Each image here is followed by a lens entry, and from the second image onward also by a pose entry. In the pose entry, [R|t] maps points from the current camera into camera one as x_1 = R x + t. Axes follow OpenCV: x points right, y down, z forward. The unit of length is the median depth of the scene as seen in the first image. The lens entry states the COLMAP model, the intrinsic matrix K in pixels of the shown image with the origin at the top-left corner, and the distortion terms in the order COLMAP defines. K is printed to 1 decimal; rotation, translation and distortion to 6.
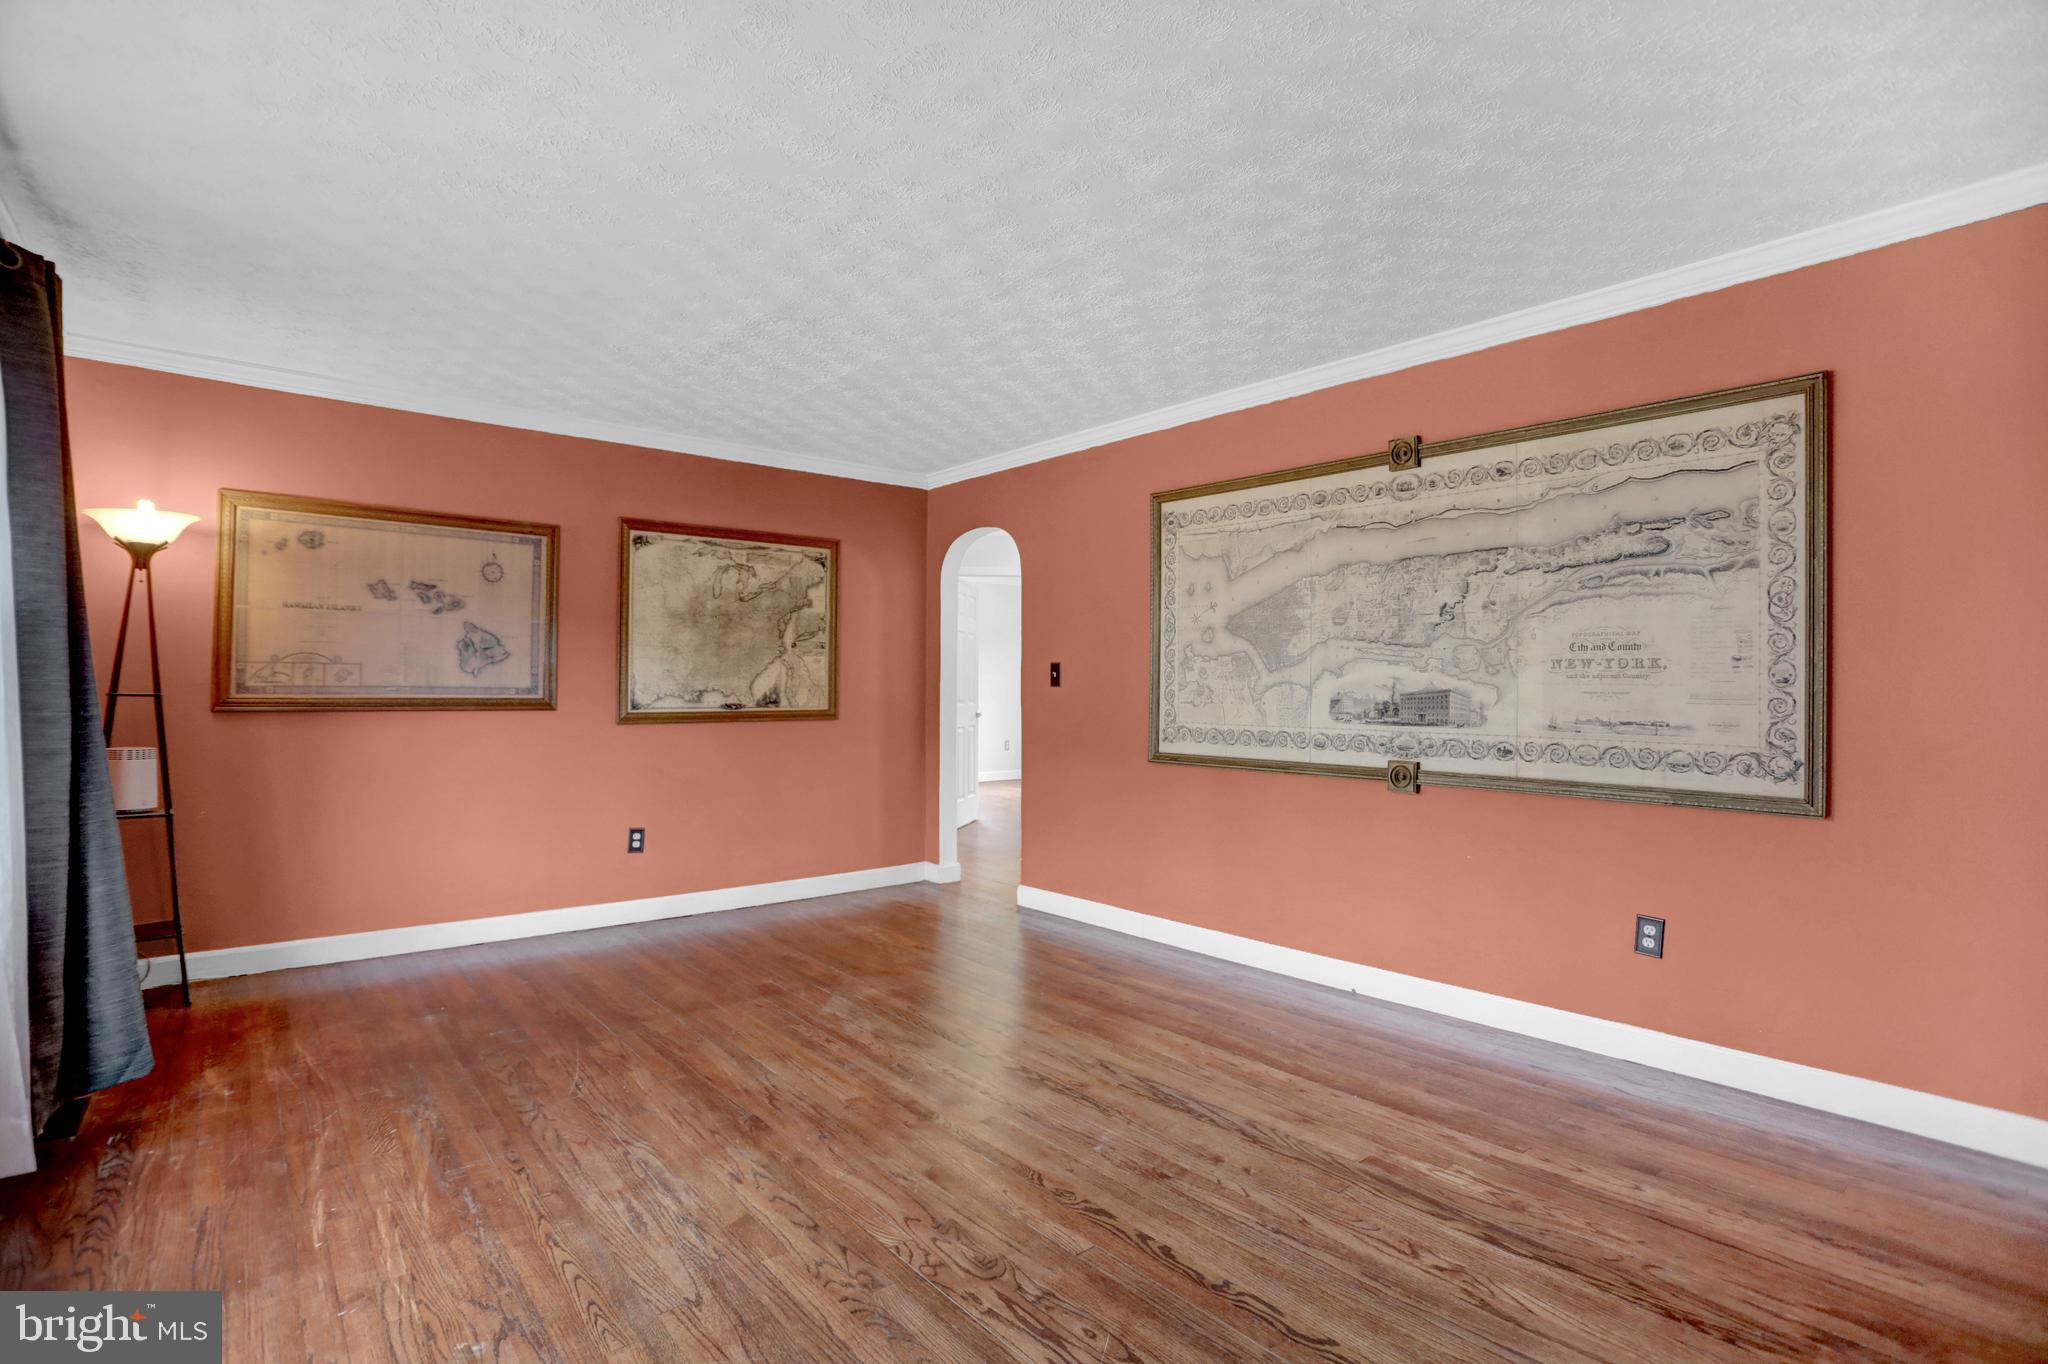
lens RADIAL K [[1004.1, 0, 1025.3], [0, 1004.1, 679.6], [0, 0, 1]] dist [-0.000380, 0.000018]
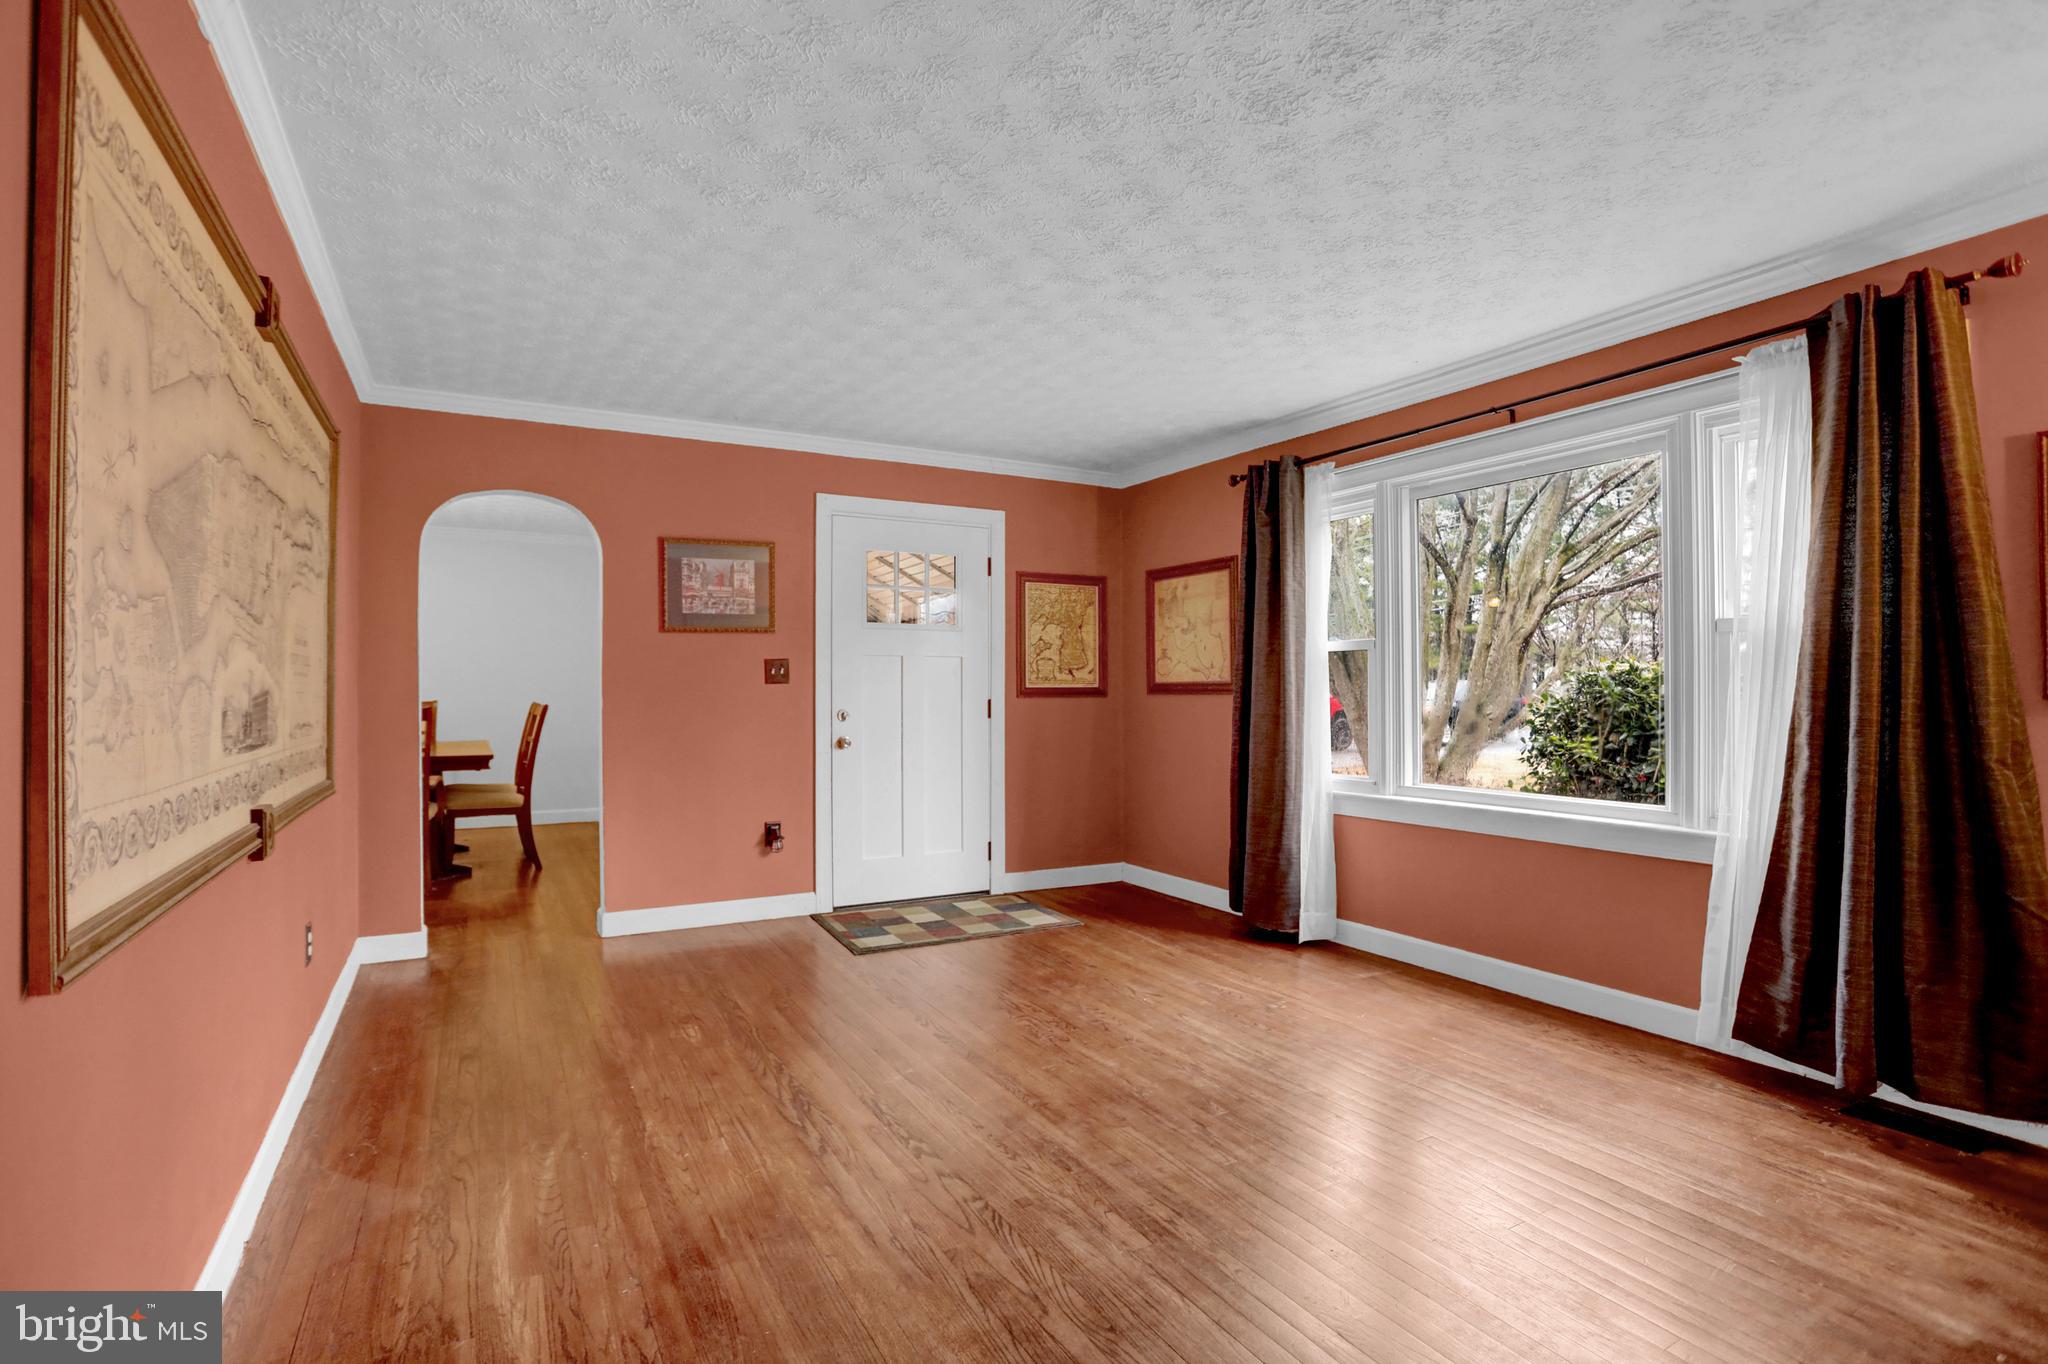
lens RADIAL K [[1004.1, 0, 1020.8], [0, 1004.1, 685.1], [0, 0, 1]] dist [-0.000380, 0.000018]
pose [[-0.982148, 0.001354, 0.188107, -0.228150], [-0.000869, 0.999931, -0.011733, 0.011176], [-0.188110, -0.011686, -0.982078, 1.713452]]
